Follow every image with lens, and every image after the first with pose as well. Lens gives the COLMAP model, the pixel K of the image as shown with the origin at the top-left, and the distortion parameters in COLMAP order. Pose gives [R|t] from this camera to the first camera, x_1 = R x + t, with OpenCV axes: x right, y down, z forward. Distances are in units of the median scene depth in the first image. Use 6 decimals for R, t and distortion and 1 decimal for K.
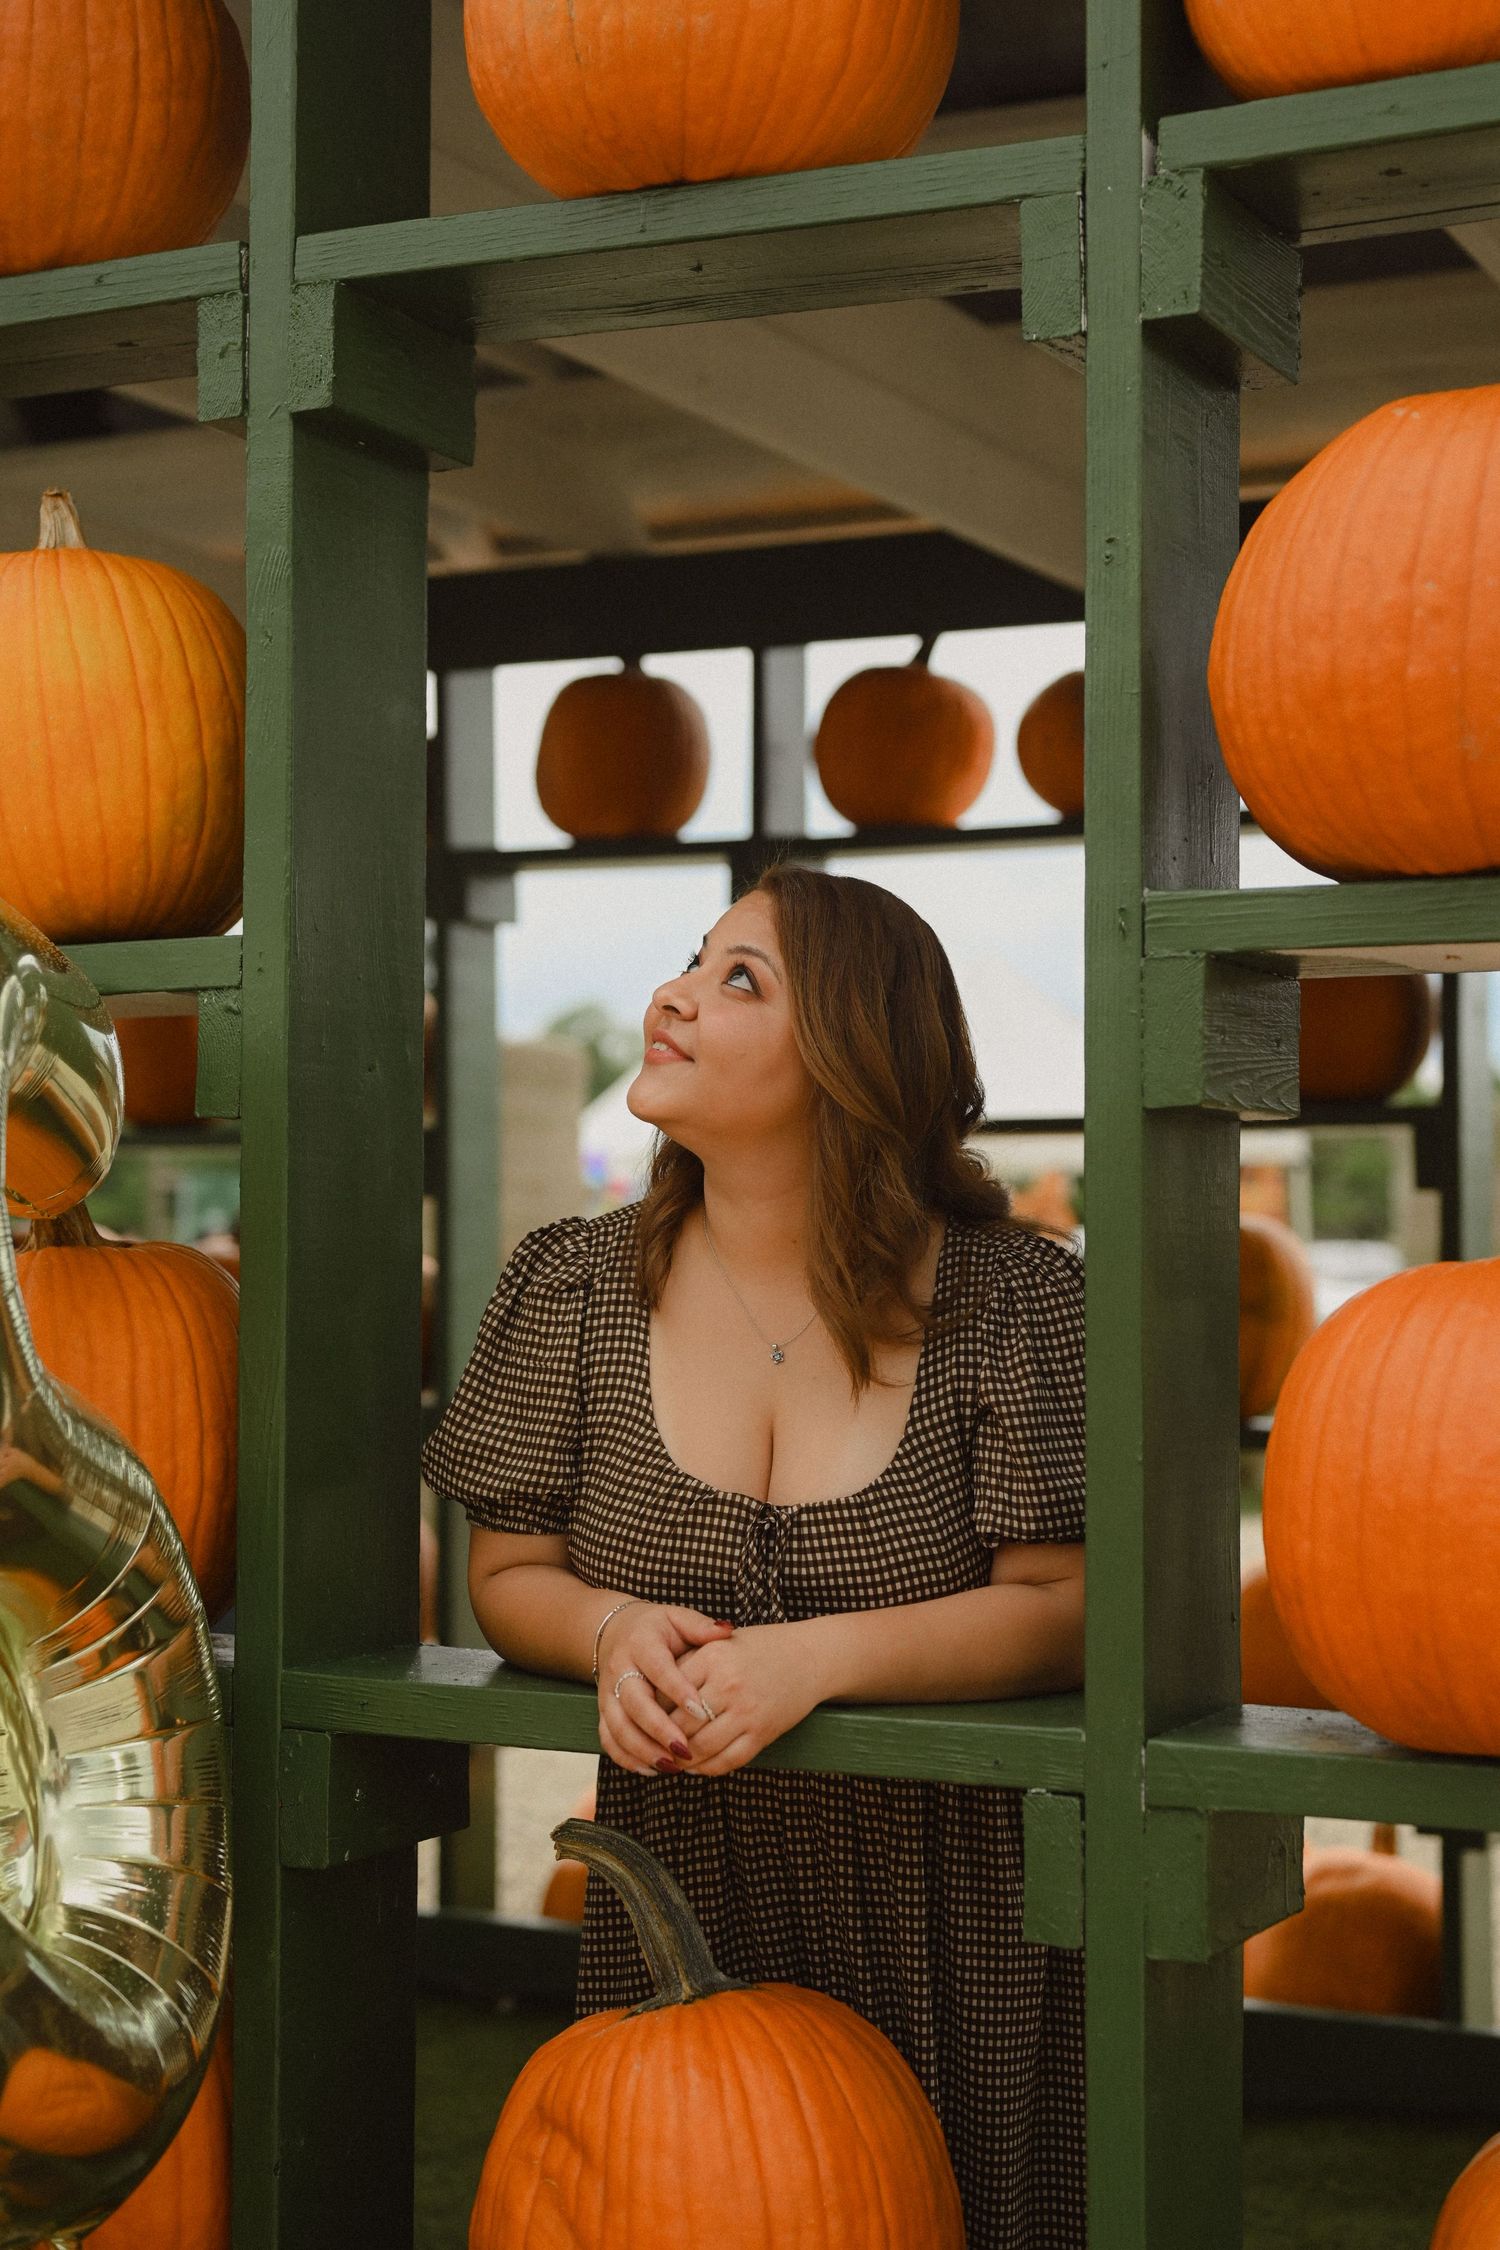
lens RADIAL K [[3242.3, 0, 742.5], [0, 3242.3, 1116.1], [0, 0, 1]] dist [0.009400, 0.019662]
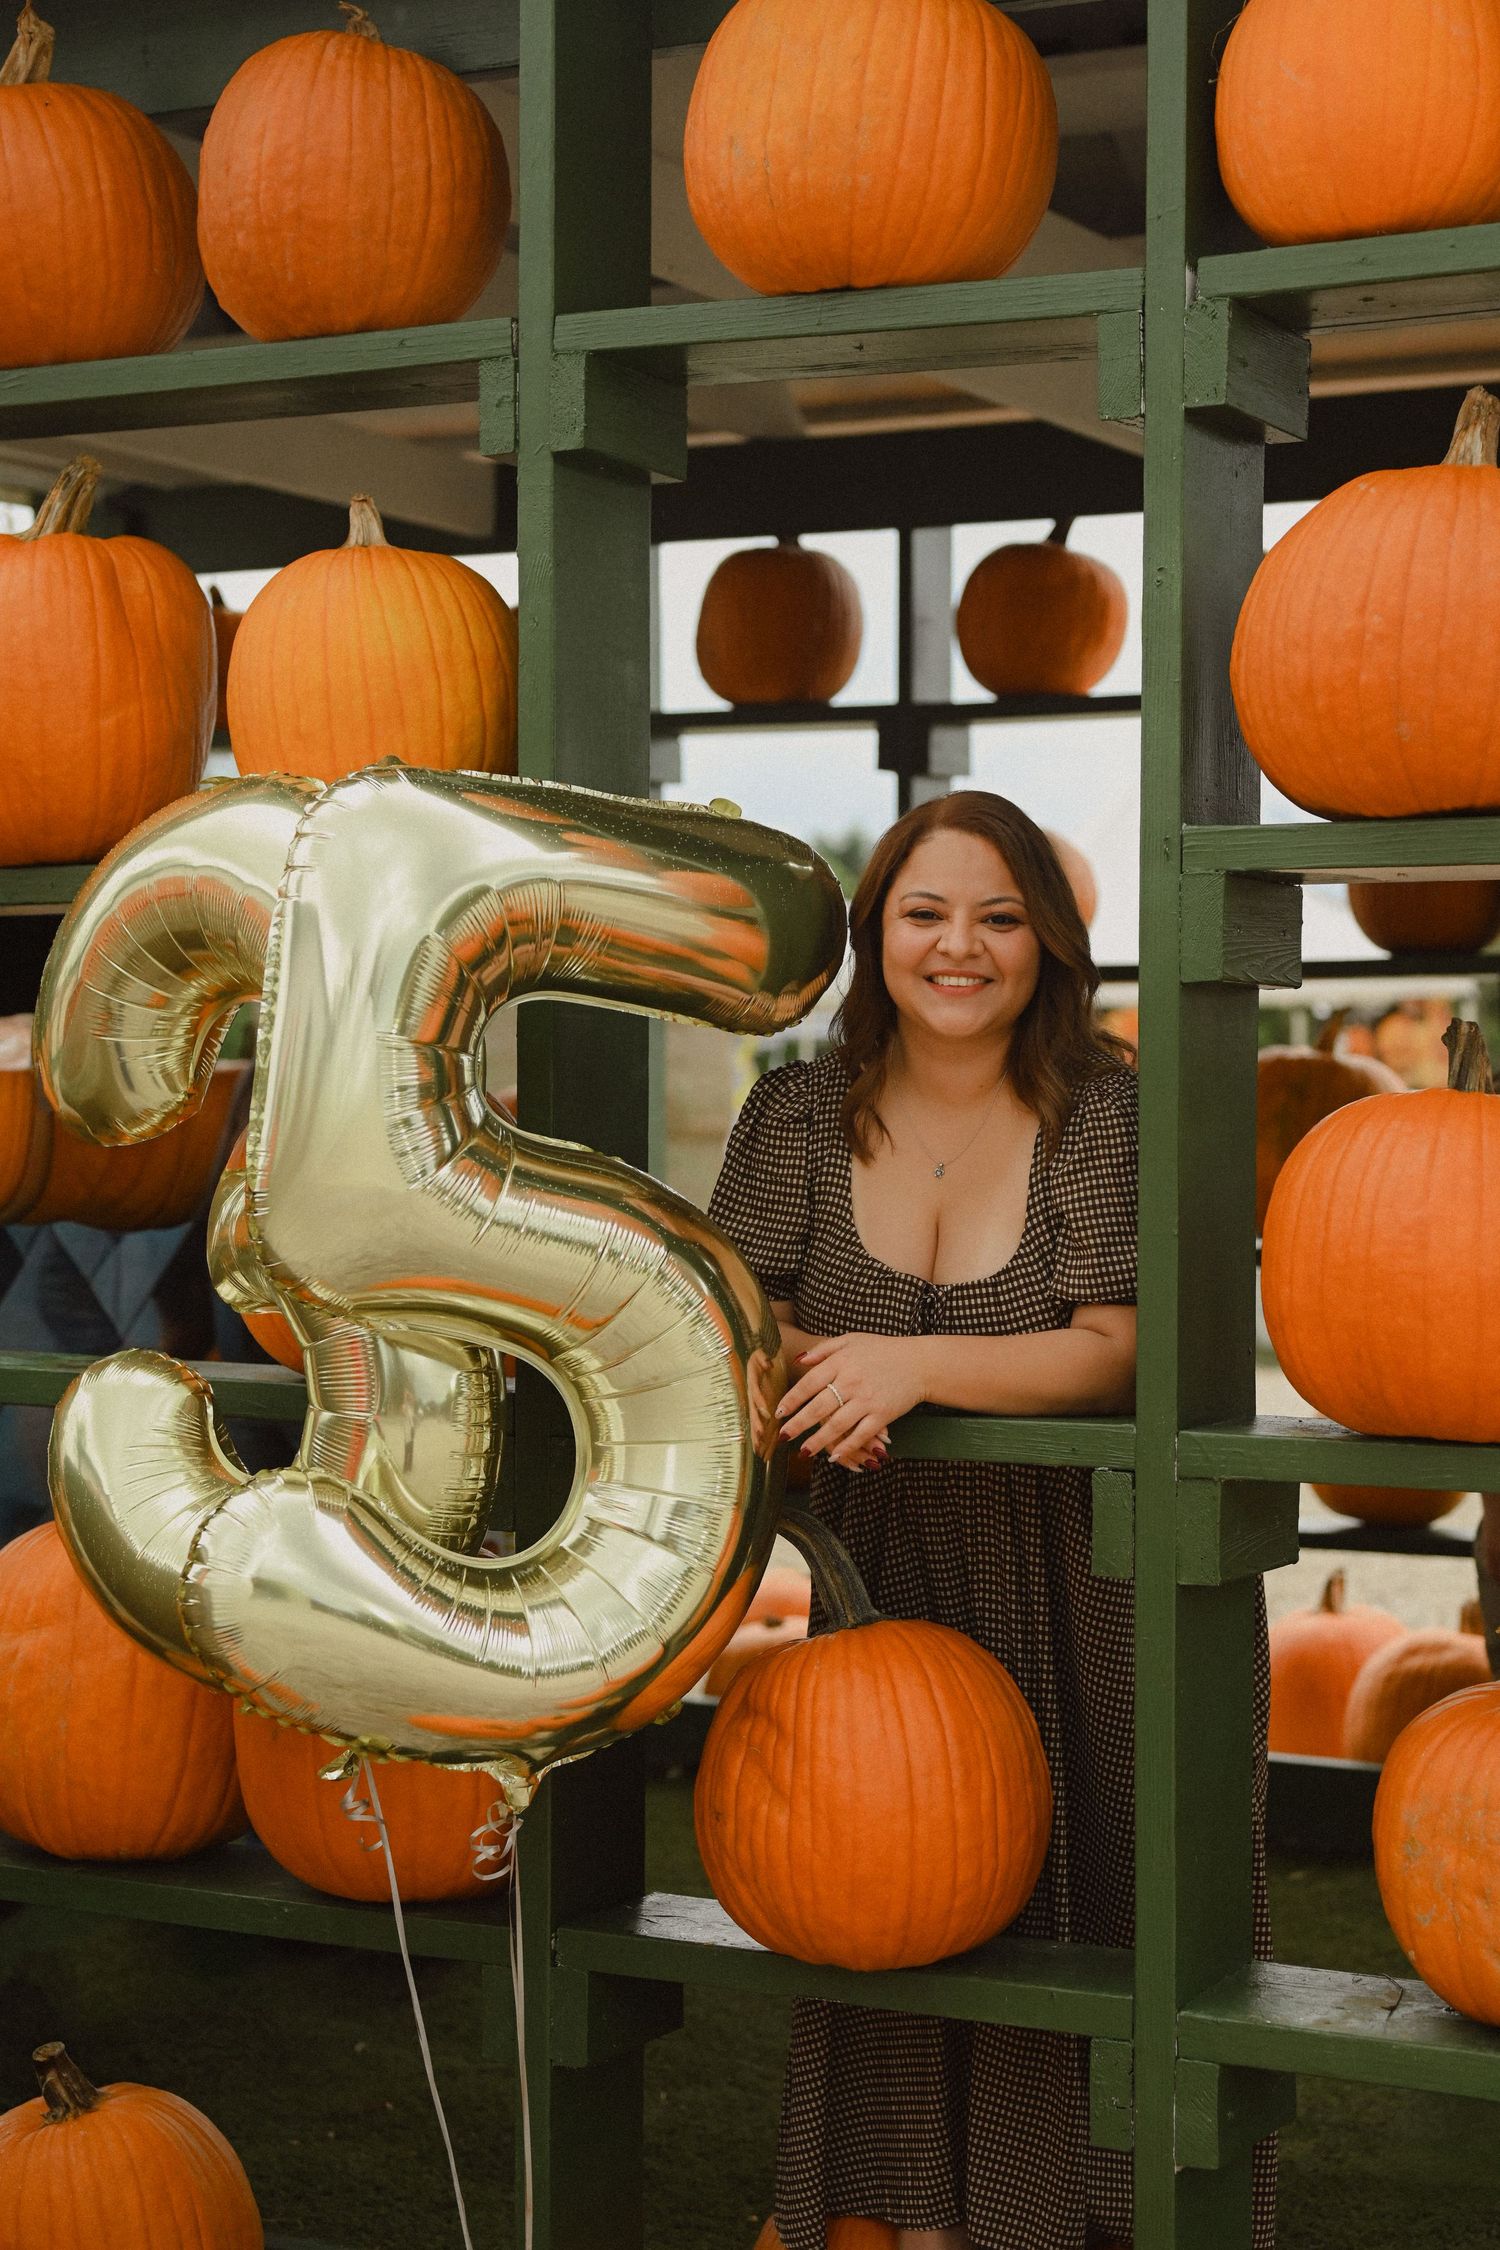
lens RADIAL K [[3156.8, 0, 831.4], [0, 3156.8, 1133.8], [0, 0, 1]] dist [0.022240, 0.030142]
pose [[0.999829, 0.001273, -0.018459, -0.001142], [-0.000235, 0.998423, 0.056145, -0.012235], [0.018501, -0.056131, 0.998252, -0.324954]]
